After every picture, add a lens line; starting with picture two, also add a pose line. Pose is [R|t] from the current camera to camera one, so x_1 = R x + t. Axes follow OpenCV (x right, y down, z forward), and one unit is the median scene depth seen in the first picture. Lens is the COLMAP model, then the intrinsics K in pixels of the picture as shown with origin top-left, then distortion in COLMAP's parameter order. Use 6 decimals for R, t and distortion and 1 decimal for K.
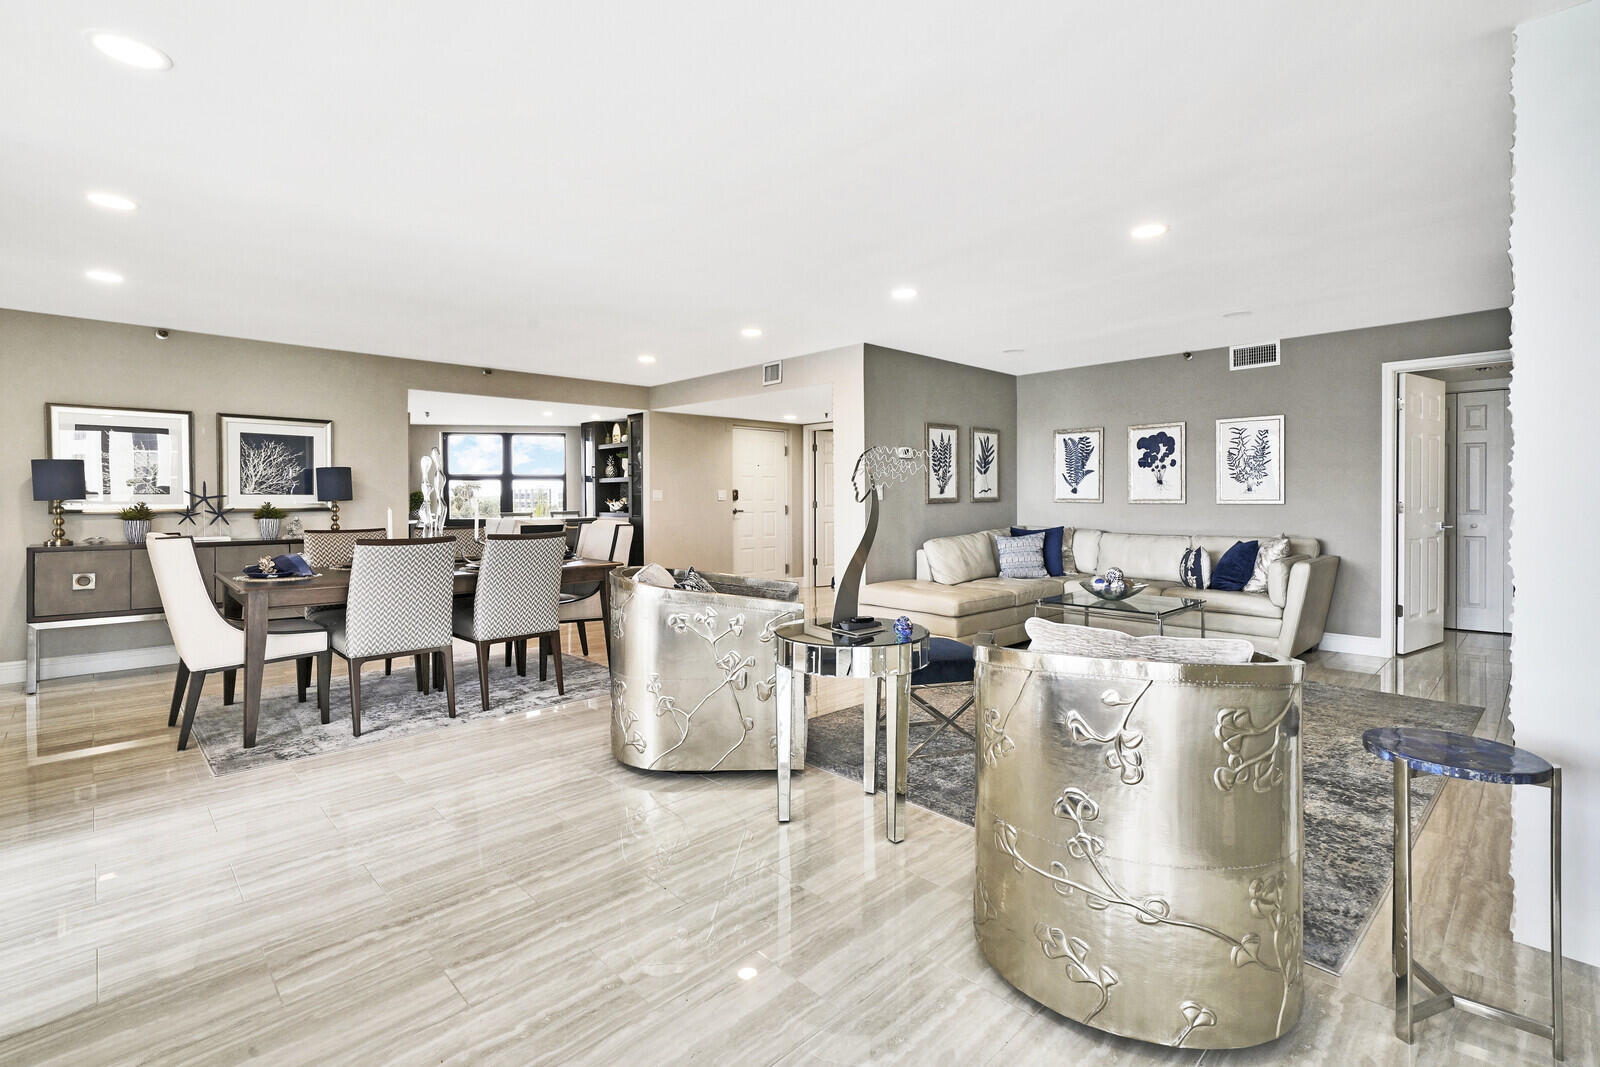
lens RADIAL K [[729.1, 0, 796.0], [0, 729.1, 501.4], [0, 0, 1]] dist [0.000315, 0.000040]
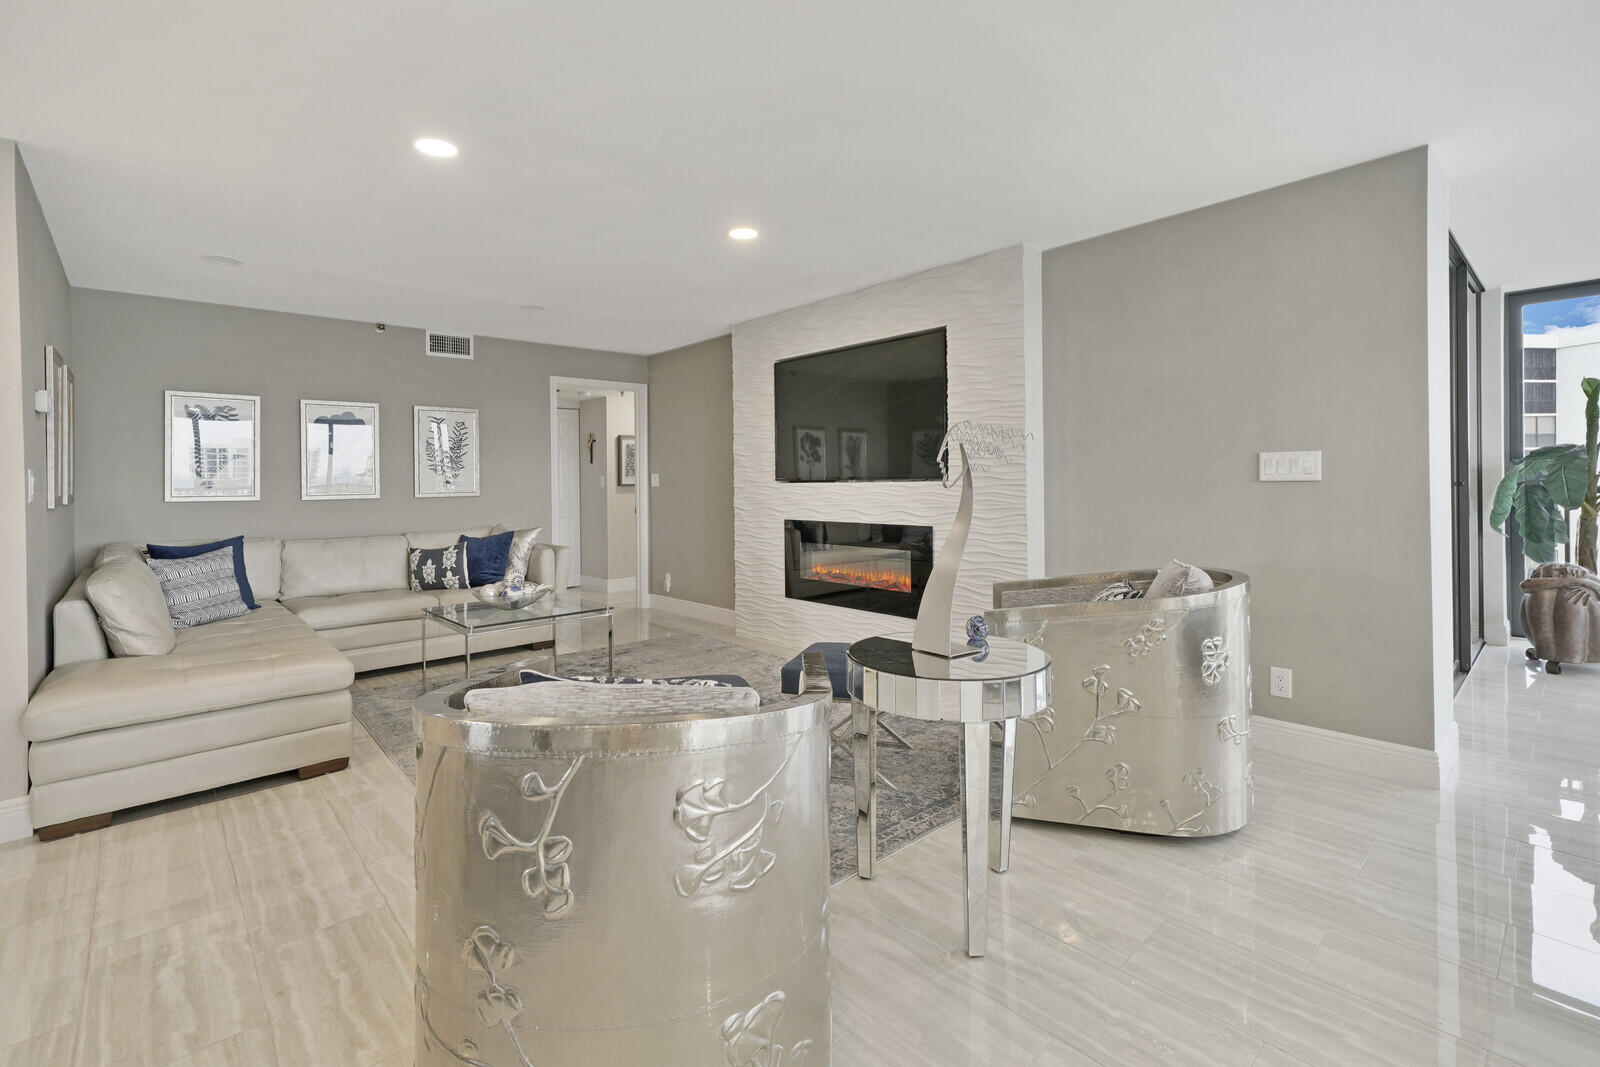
lens RADIAL K [[718.2, 0, 794.4], [0, 718.2, 473.9], [0, 0, 1]] dist [0.001837, -0.000328]
pose [[0.032375, 0.016539, 0.999339, -0.302783], [0.020119, 0.999650, -0.017196, -0.001190], [-0.999273, 0.020662, 0.032031, 0.488388]]
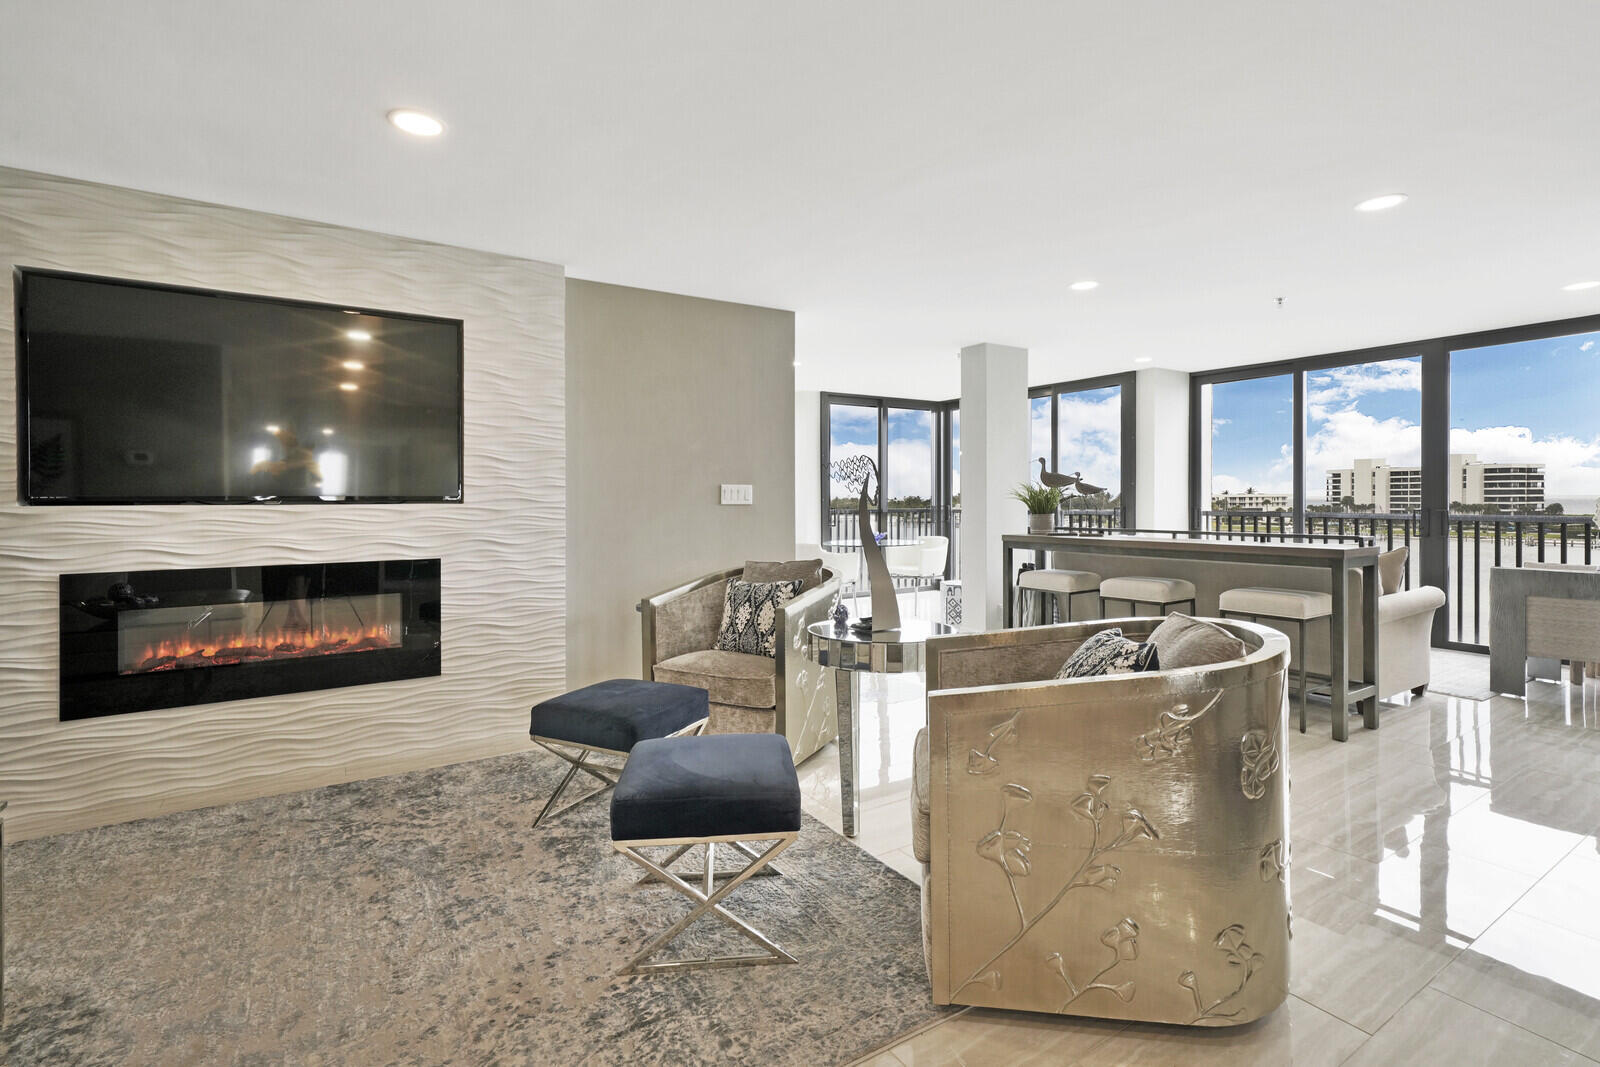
lens RADIAL K [[740.8, 0, 797.8], [0, 740.8, 502.3], [0, 0, 1]] dist [0.011428, -0.000255]
pose [[-0.981586, 0.008215, 0.190846, -0.002961], [0.010324, 0.999896, 0.010058, -0.007384], [-0.190744, 0.011843, -0.981568, 0.890763]]
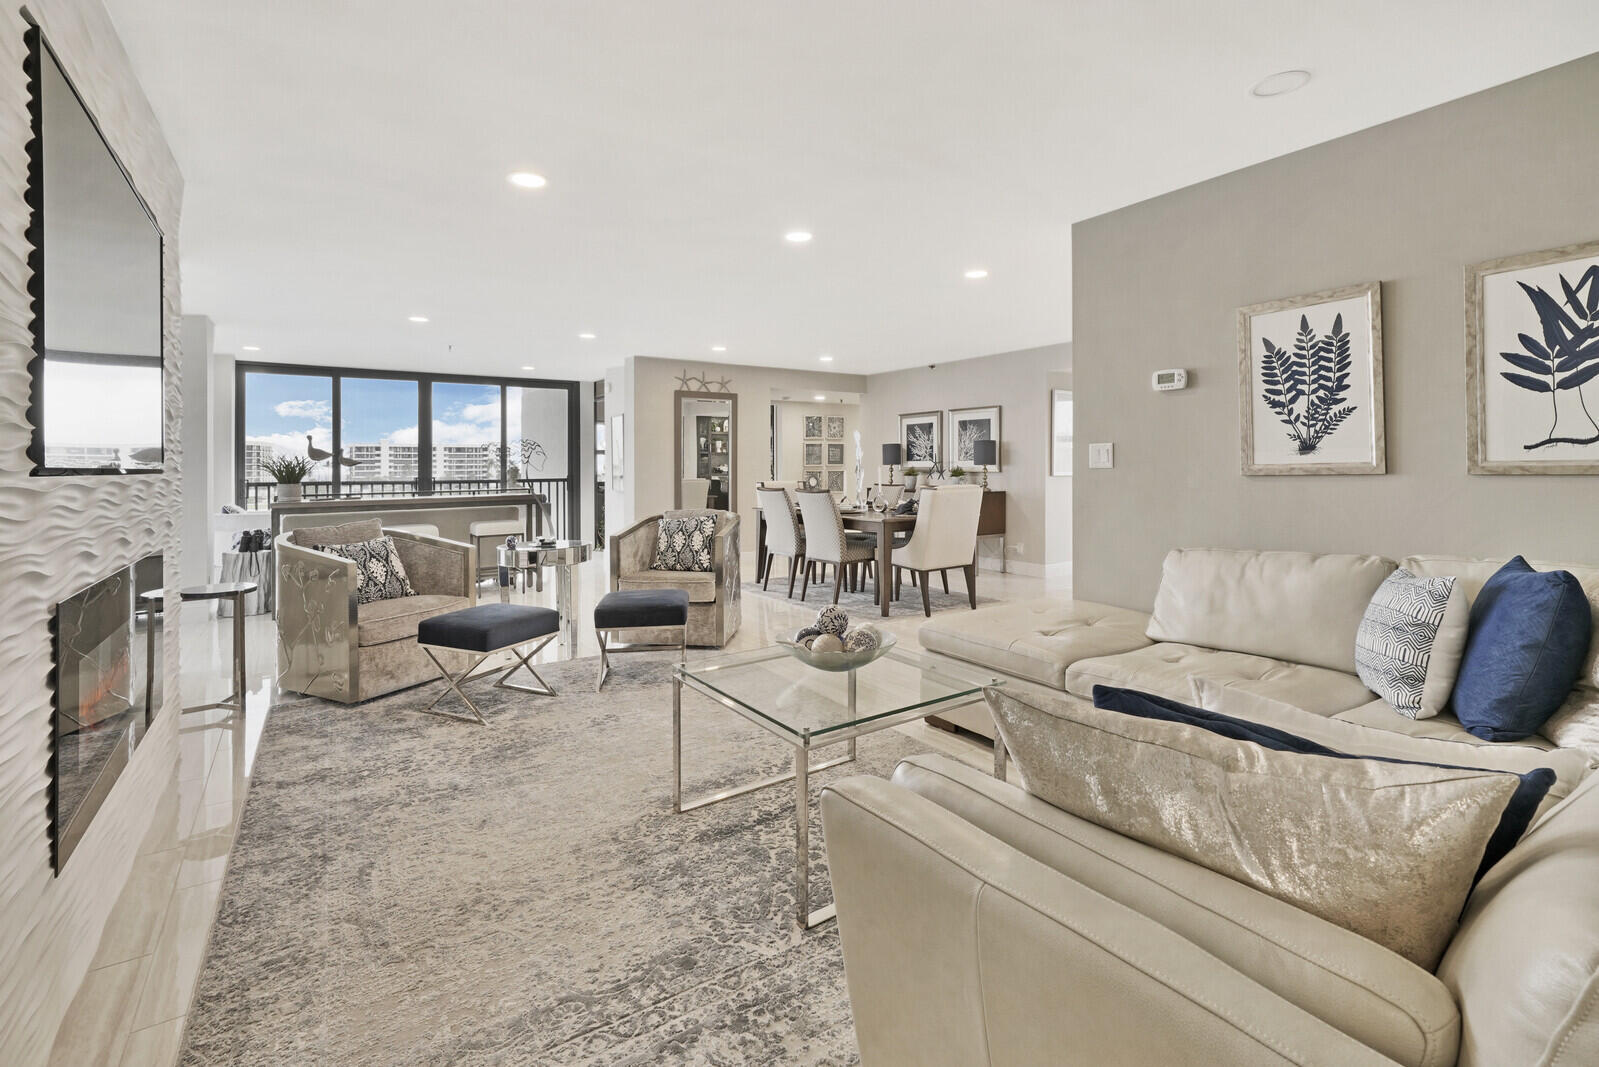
lens RADIAL K [[712.4, 0, 781.3], [0, 712.4, 465.7], [0, 0, 1]] dist [-0.000401, 0.000151]
pose [[-0.182602, 0.006719, -0.983164, 0.711157], [0.005335, 0.999969, 0.005843, -0.008295], [0.983172, -0.004178, -0.182632, 0.806024]]
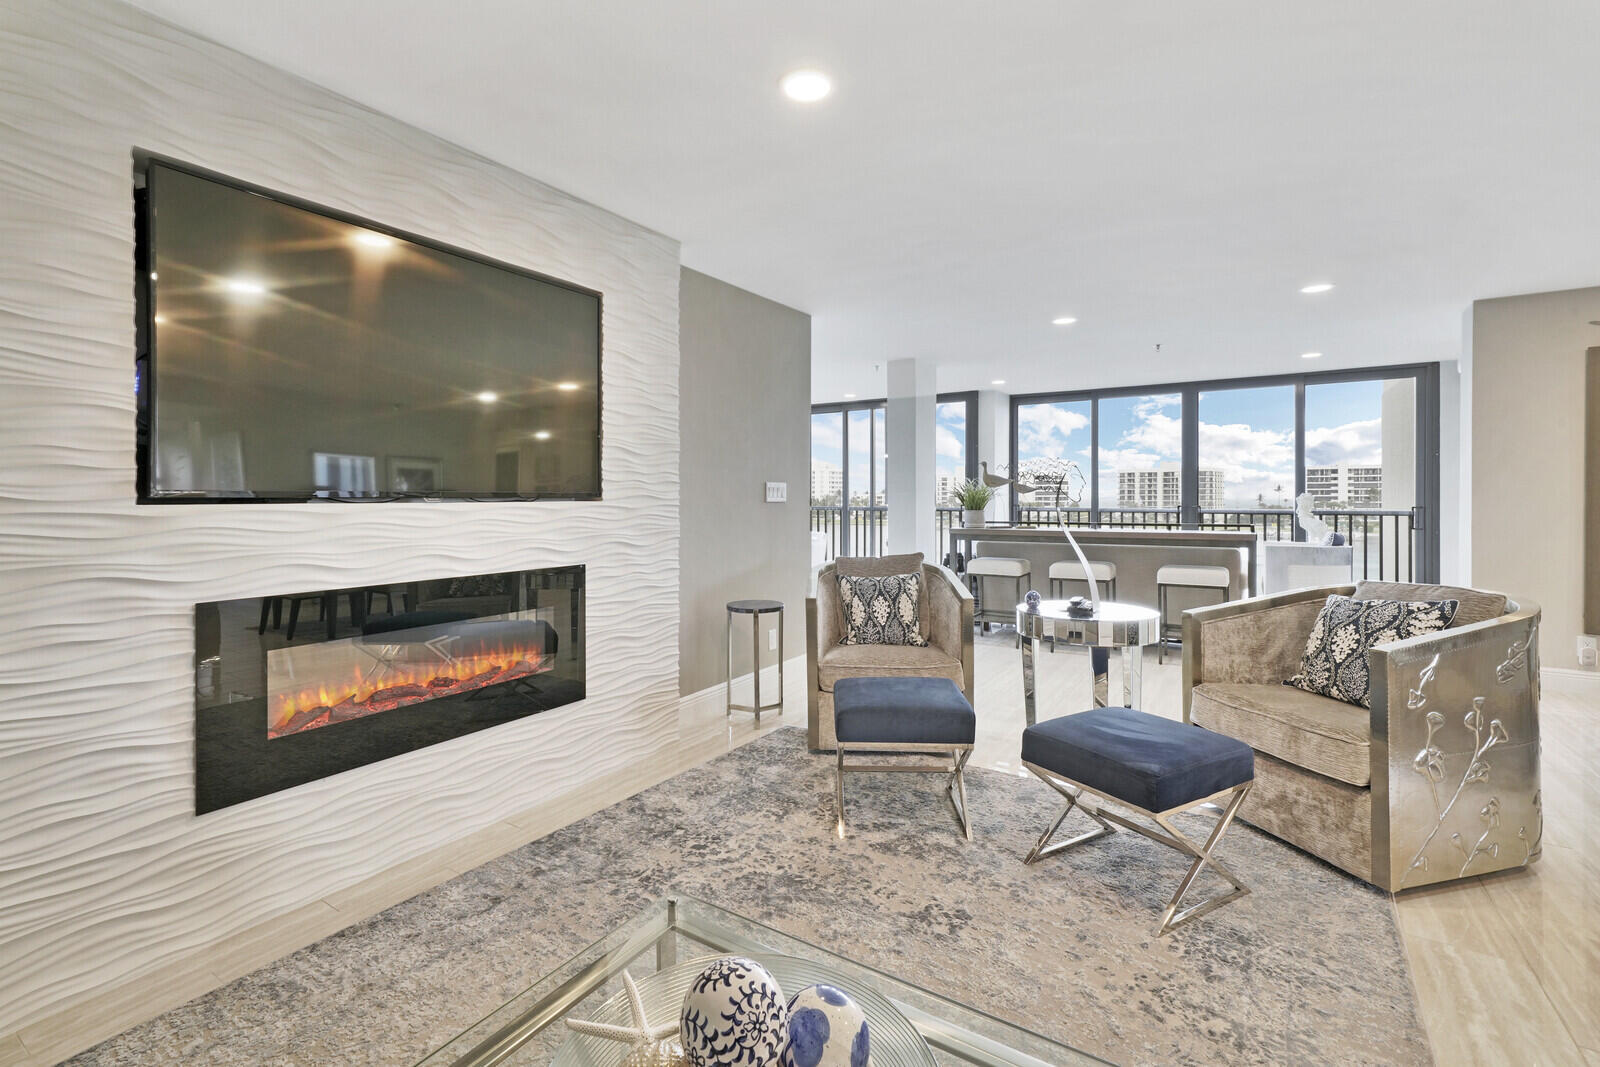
lens RADIAL K [[713.7, 0, 791.4], [0, 713.7, 497.2], [0, 0, 1]] dist [0.003067, 0.000826]
pose [[-0.975405, 0.008253, -0.220266, 0.347547], [0.006642, 0.999946, 0.008052, -0.008942], [0.220321, 0.006391, -0.975407, 0.878418]]
